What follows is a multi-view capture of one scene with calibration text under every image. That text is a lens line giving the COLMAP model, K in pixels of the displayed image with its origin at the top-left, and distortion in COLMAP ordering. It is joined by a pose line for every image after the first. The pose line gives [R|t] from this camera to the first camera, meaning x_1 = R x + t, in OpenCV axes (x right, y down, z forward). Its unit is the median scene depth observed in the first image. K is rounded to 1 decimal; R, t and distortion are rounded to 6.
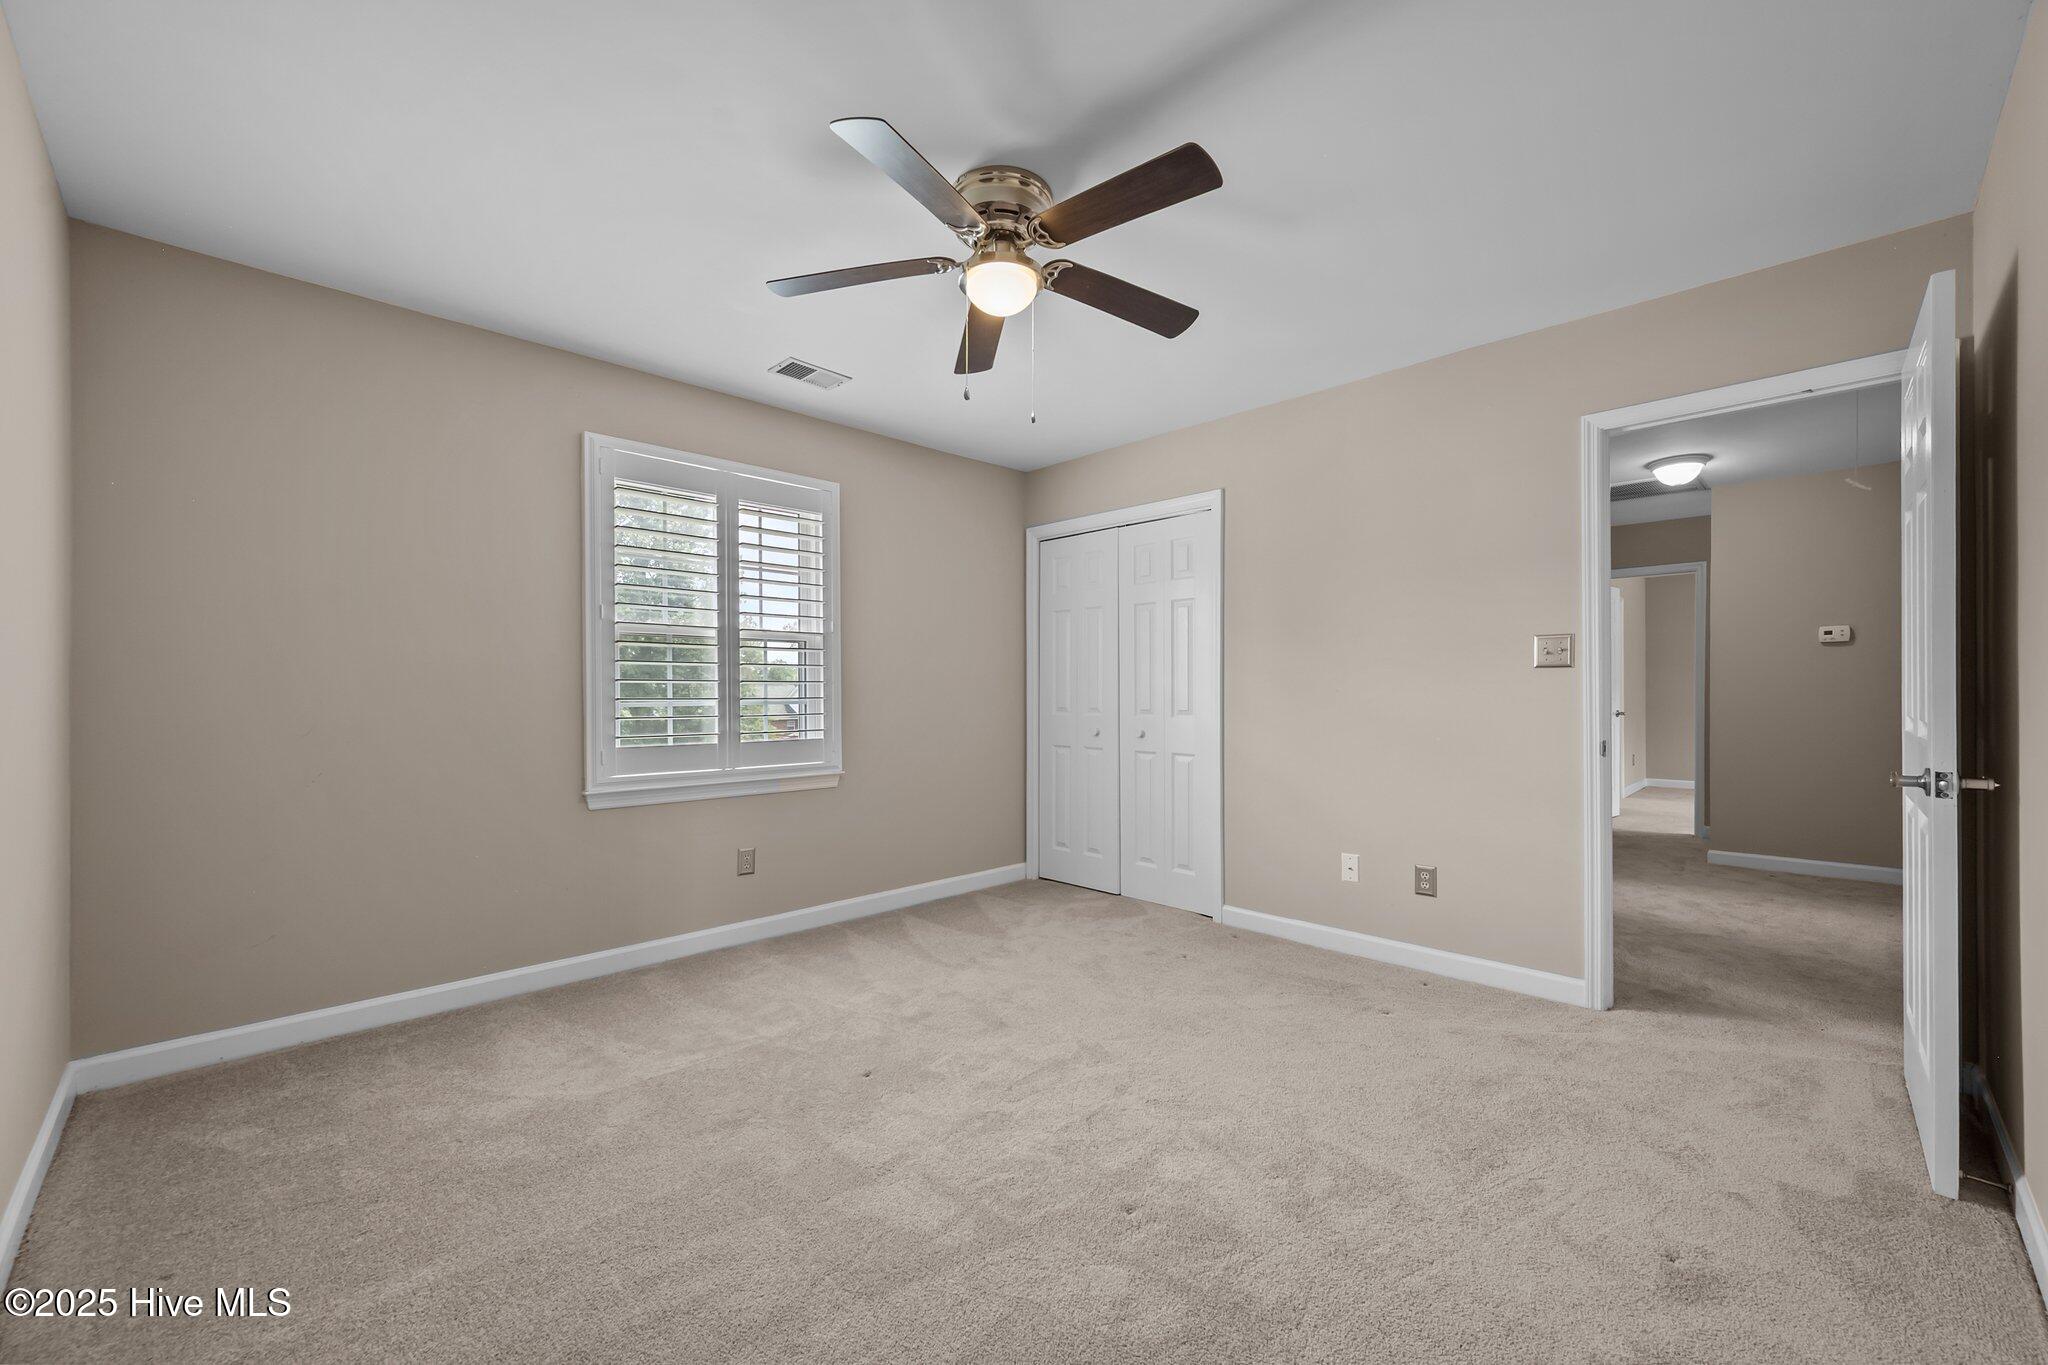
lens RADIAL K [[813.5, 0, 1044.0], [0, 813.5, 696.2], [0, 0, 1]] dist [-0.000549, -0.000616]
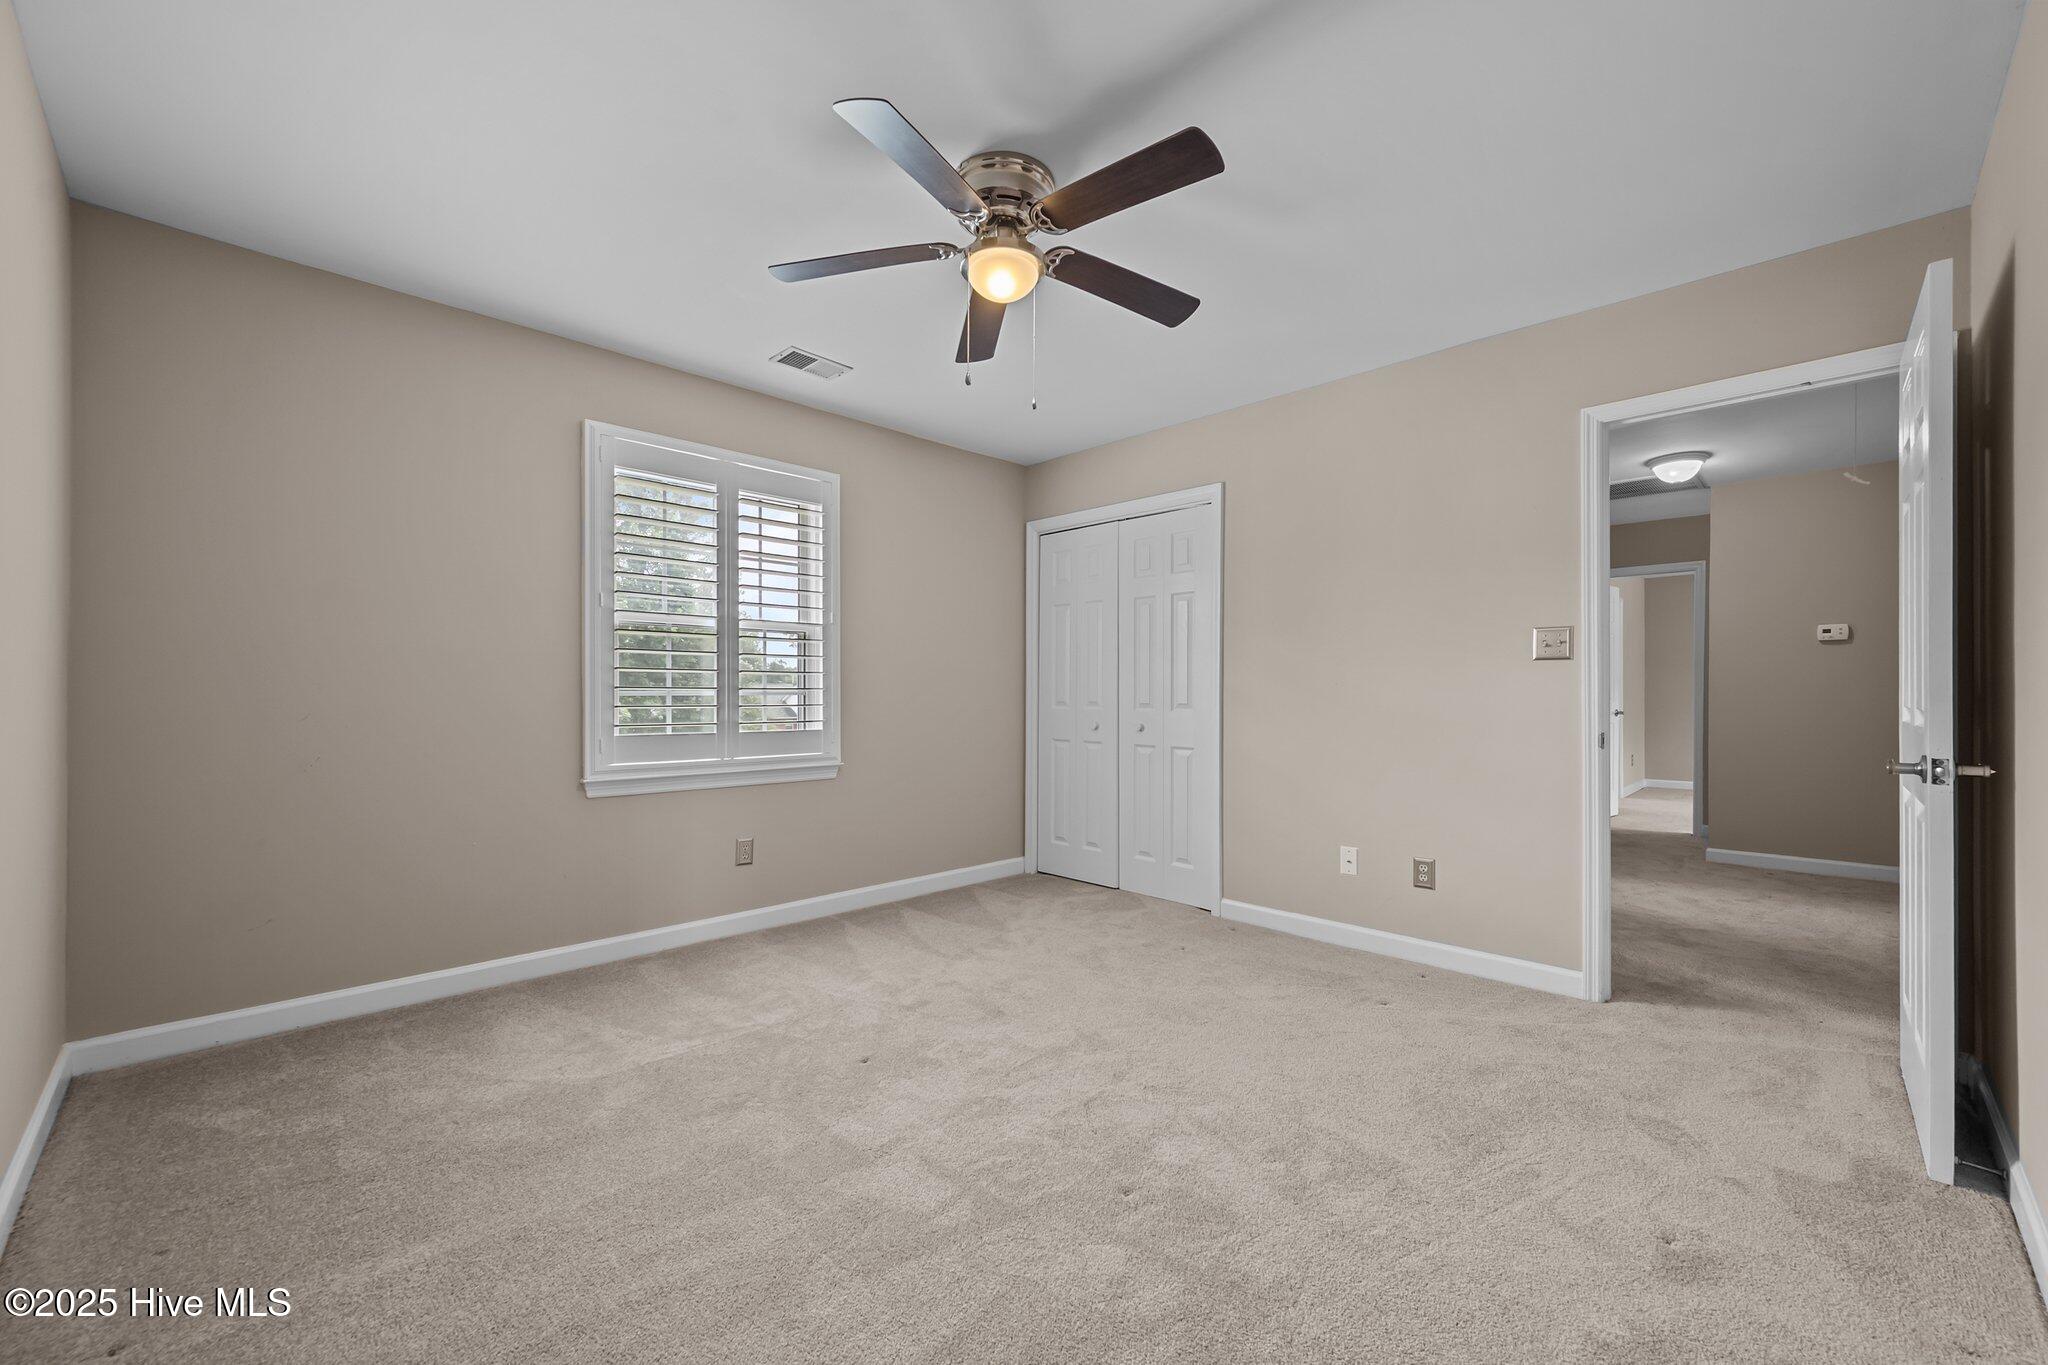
lens RADIAL K [[813.5, 0, 1045.2], [0, 813.5, 686.9], [0, 0, 1]] dist [-0.000549, -0.000616]
pose [[0.999984, 0.005227, 0.002139, -0.000137], [-0.005222, 0.999984, -0.002311, 0.003192], [-0.002151, 0.002300, 0.999995, -0.000385]]
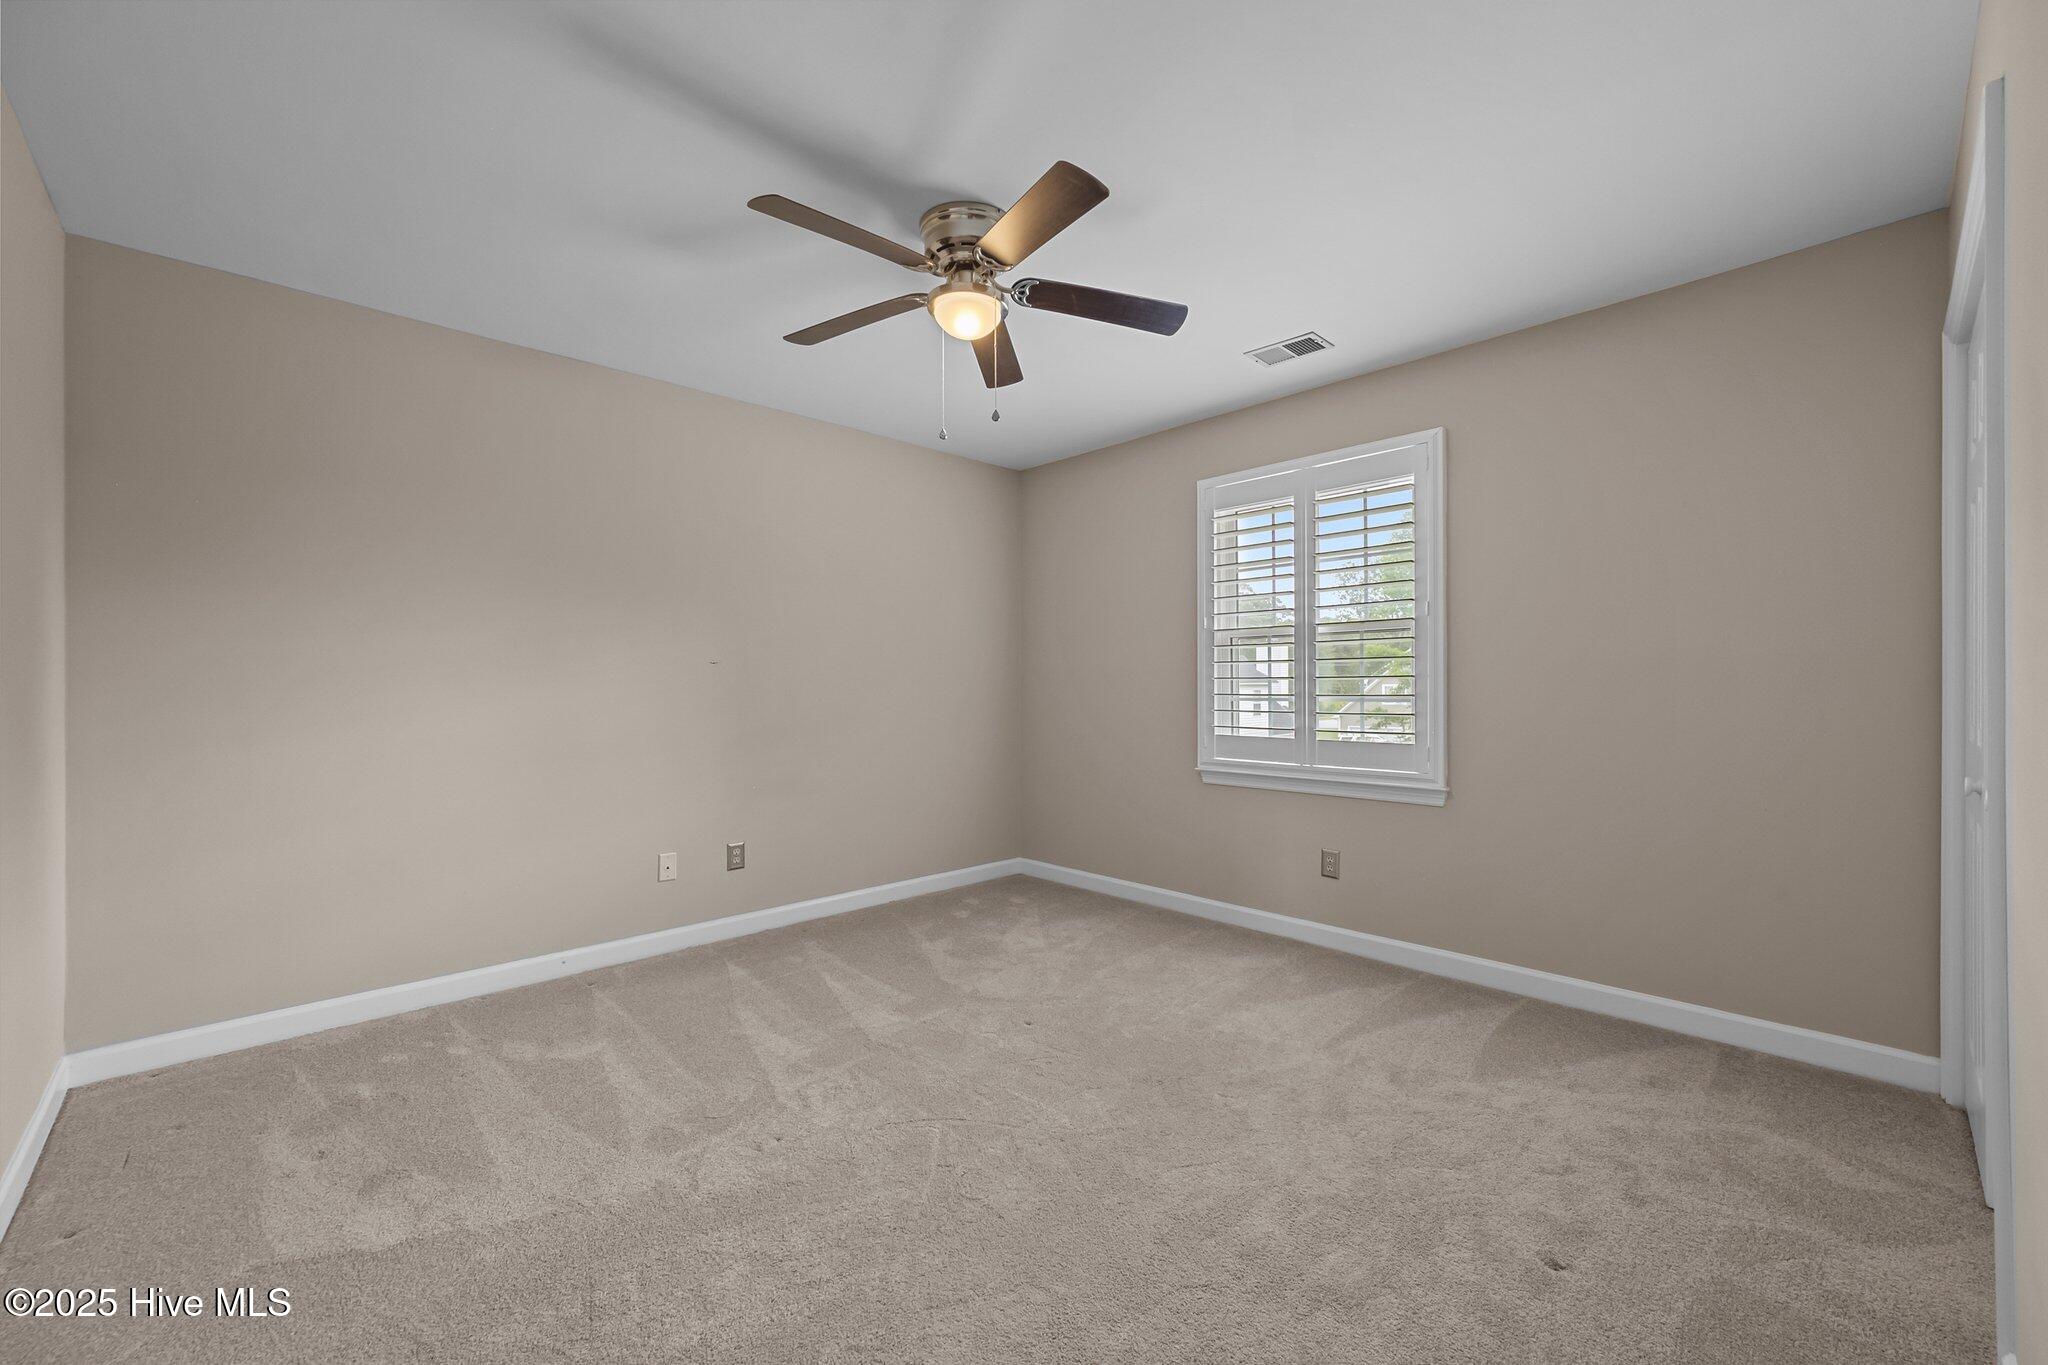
lens RADIAL K [[813.5, 0, 1024.1], [0, 813.5, 682.3], [0, 0, 1]] dist [-0.000549, -0.000616]
pose [[-0.037754, -0.001477, -0.999286, 3.187421], [0.005866, 0.999981, -0.001700, -0.067198], [0.999270, -0.005926, -0.037744, 3.523547]]
